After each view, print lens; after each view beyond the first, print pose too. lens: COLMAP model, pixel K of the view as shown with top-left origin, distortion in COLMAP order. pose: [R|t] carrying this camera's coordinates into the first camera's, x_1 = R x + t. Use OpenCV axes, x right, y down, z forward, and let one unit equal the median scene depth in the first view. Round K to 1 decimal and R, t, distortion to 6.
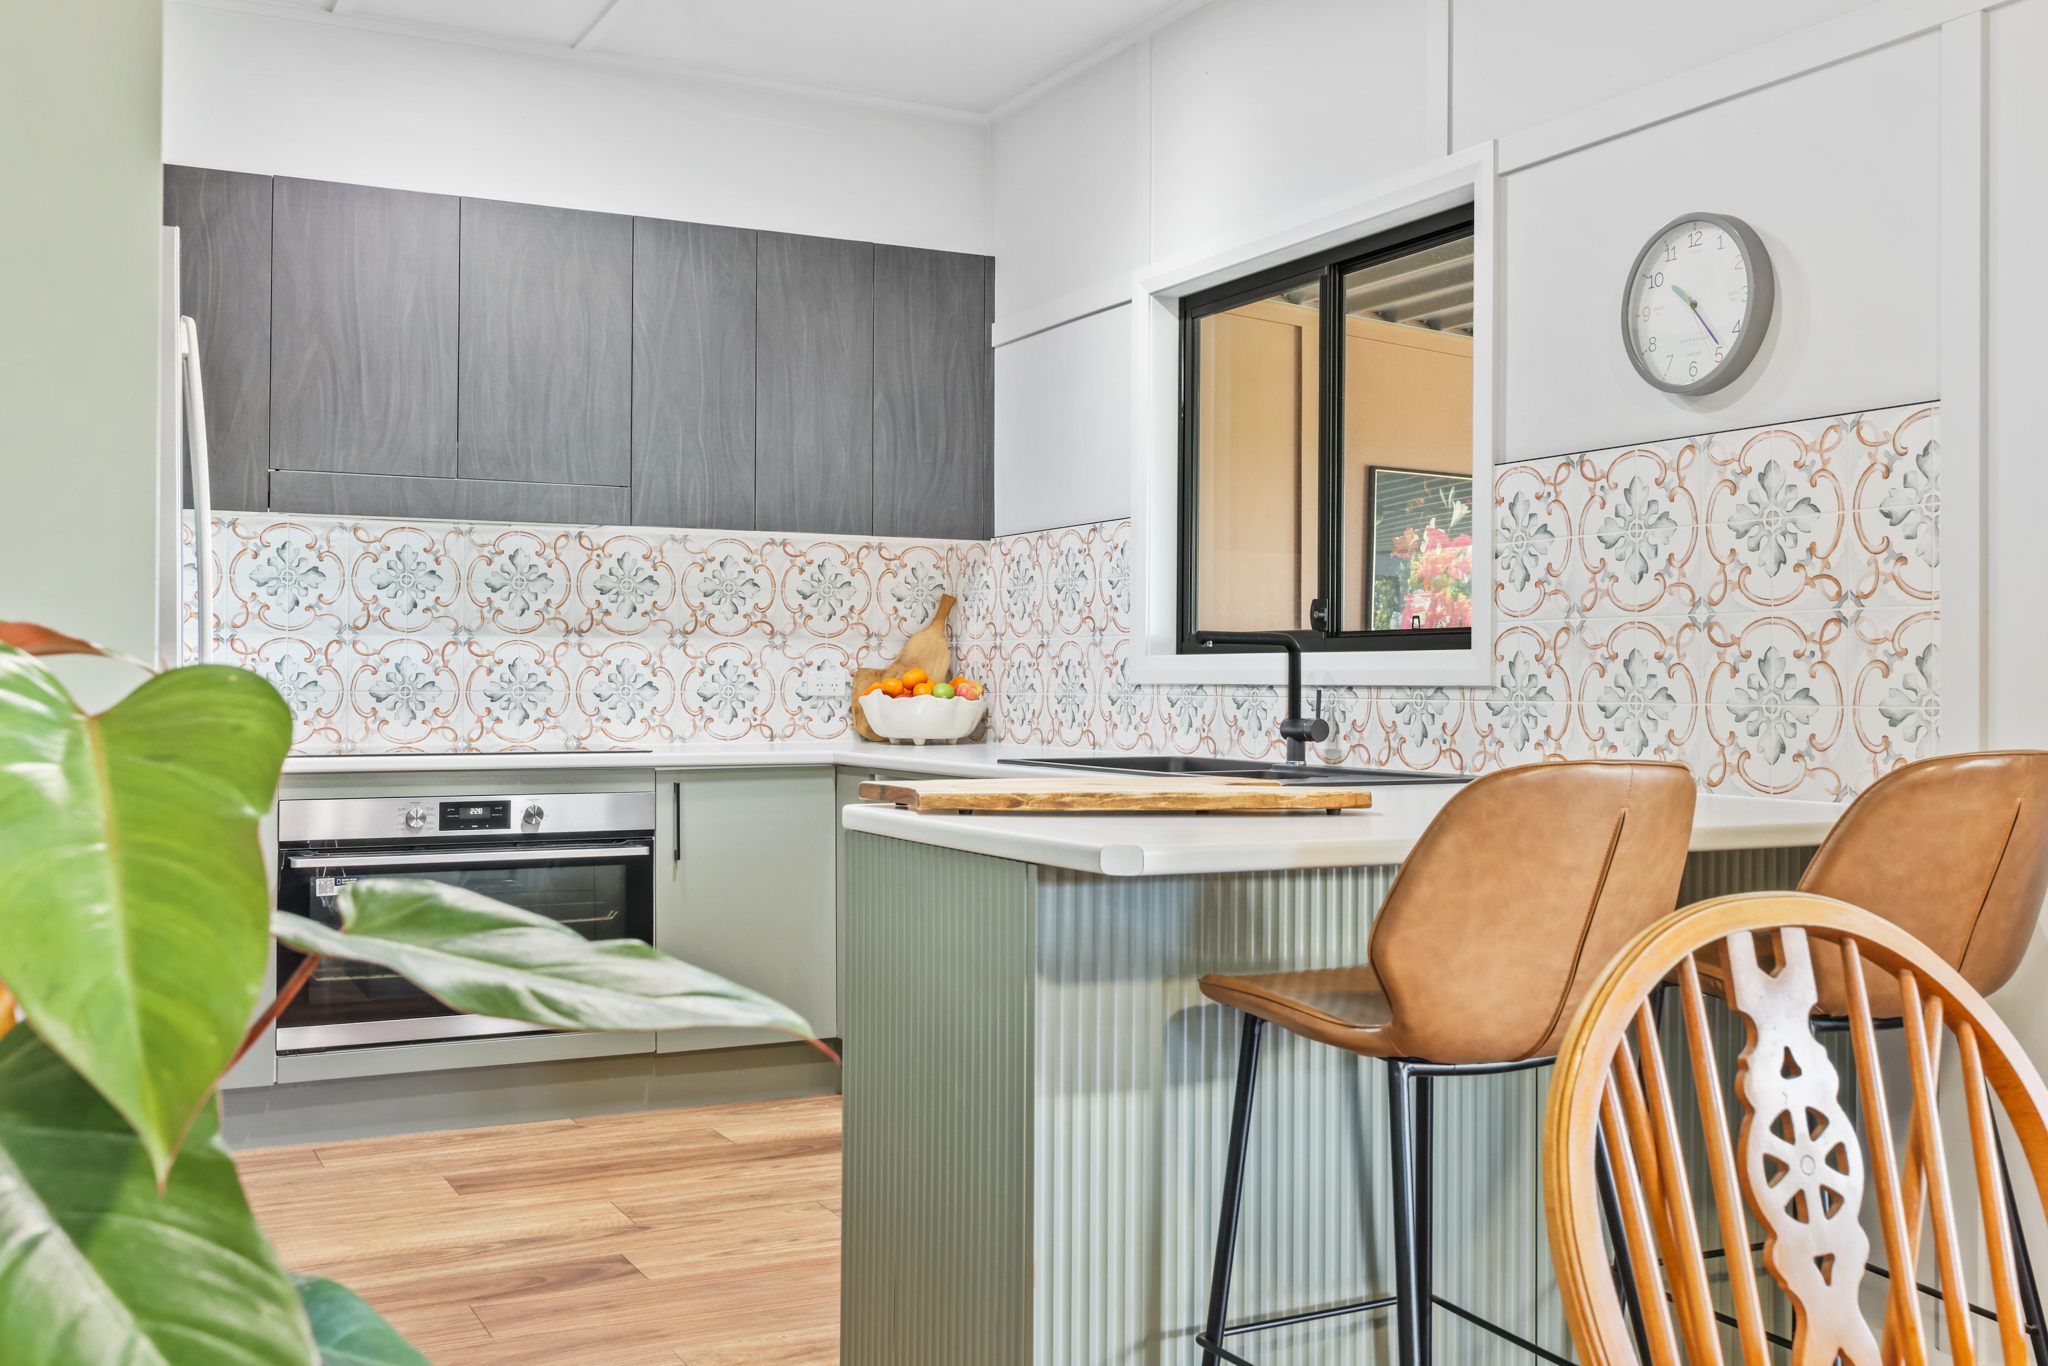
lens RADIAL K [[2010.2, 0, 1023.9], [0, 2010.2, 650.3], [0, 0, 1]] dist [0.000102, 0.005100]
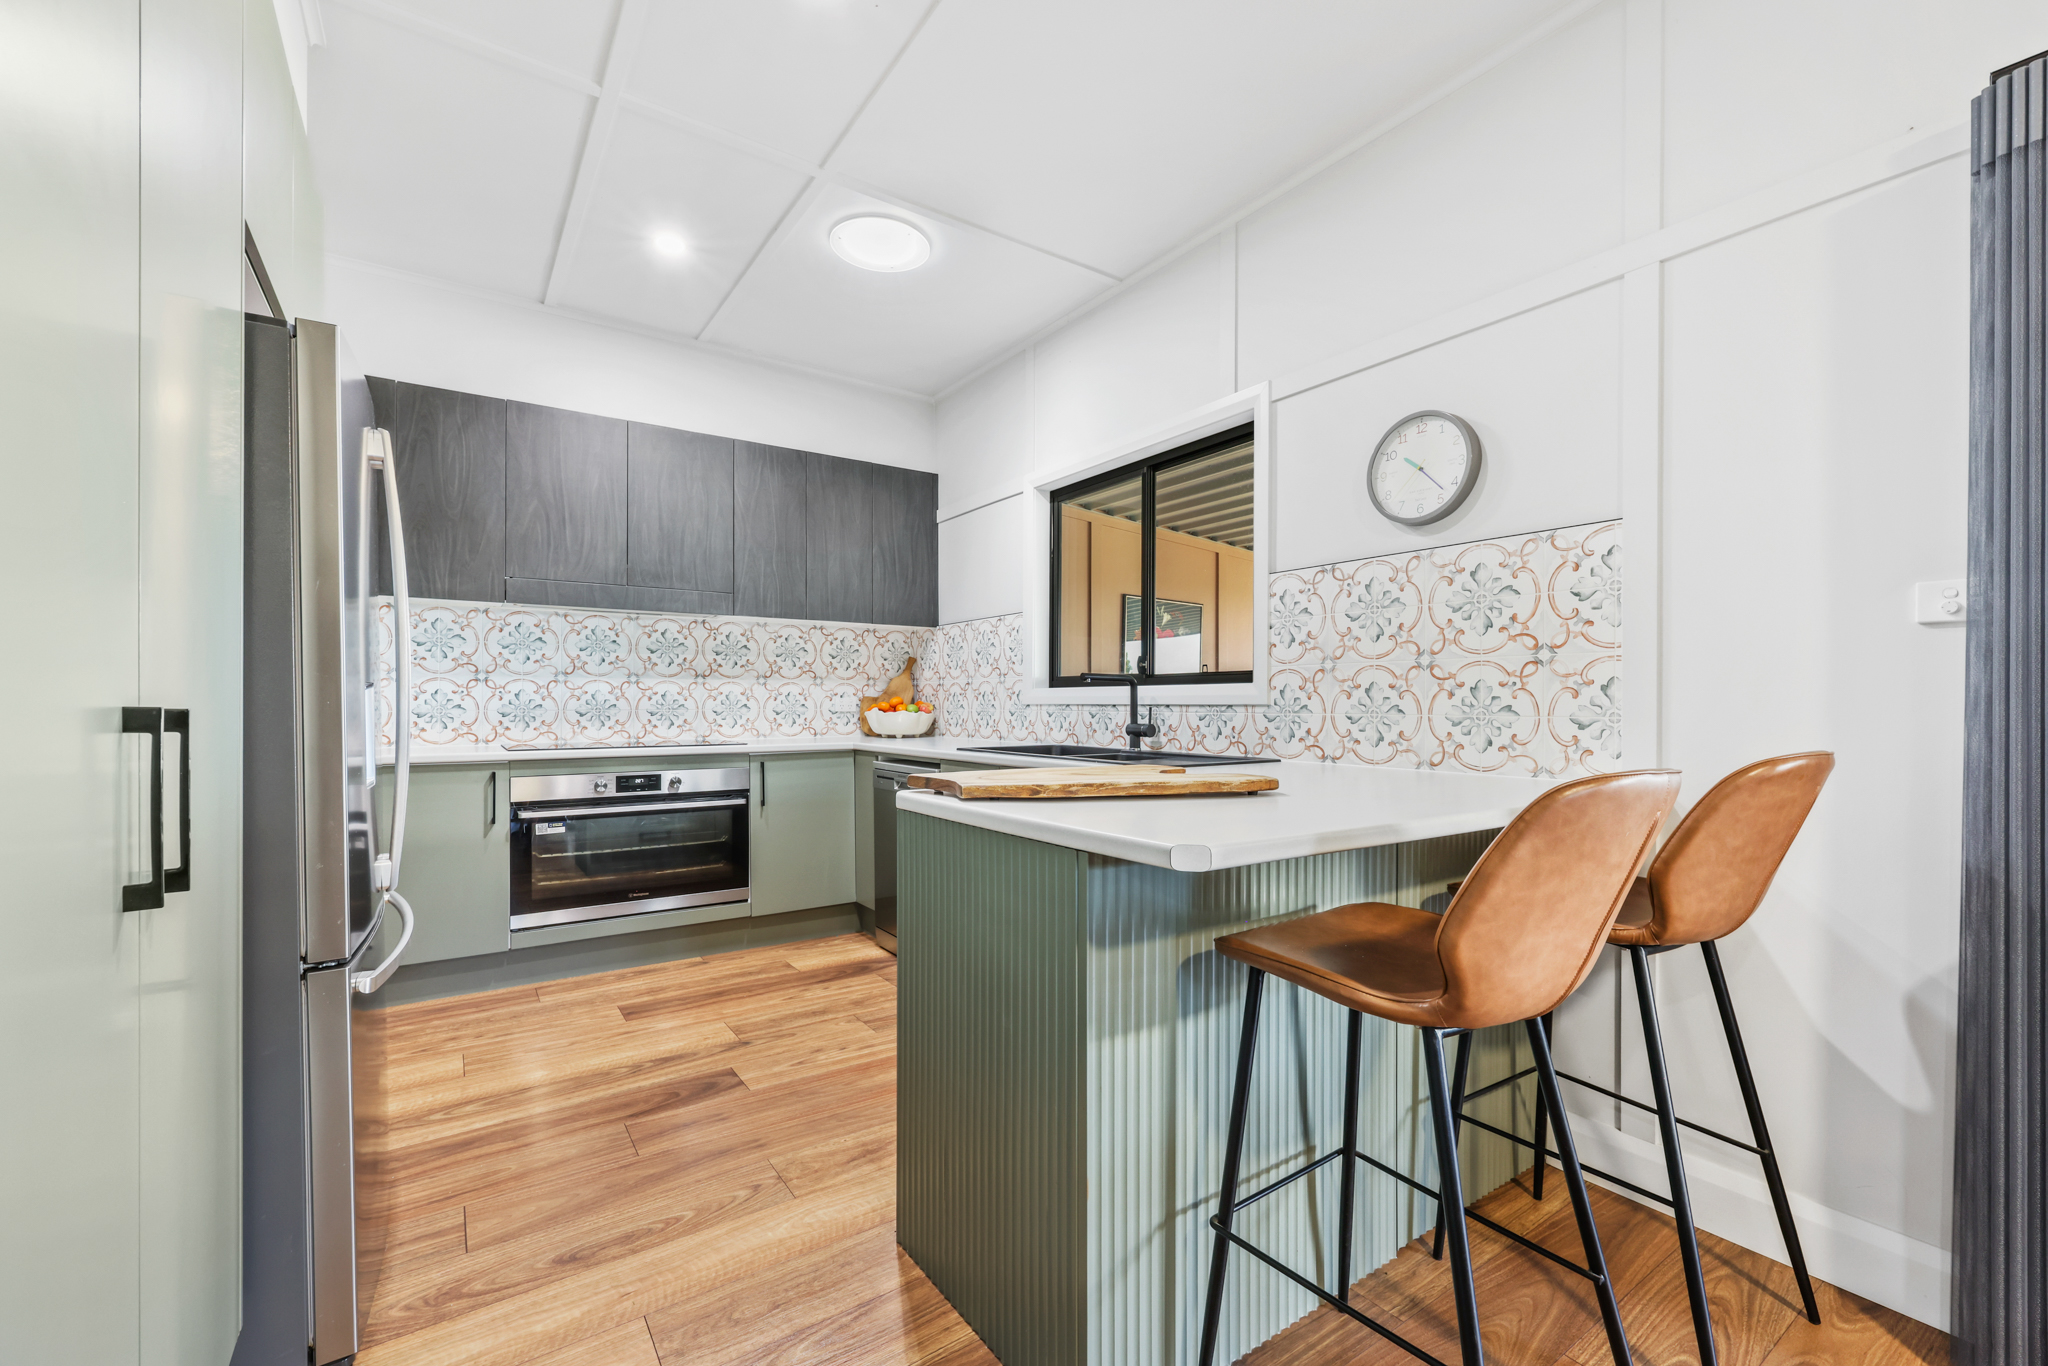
lens RADIAL K [[782.3, 0, 1024.9], [0, 782.3, 704.3], [0, 0, 1]] dist [-0.000377, 0.000073]
pose [[0.986511, -0.003550, 0.163657, -0.061428], [0.000875, 0.999865, 0.016414, 0.005207], [-0.163693, -0.016049, 0.986381, 0.306621]]
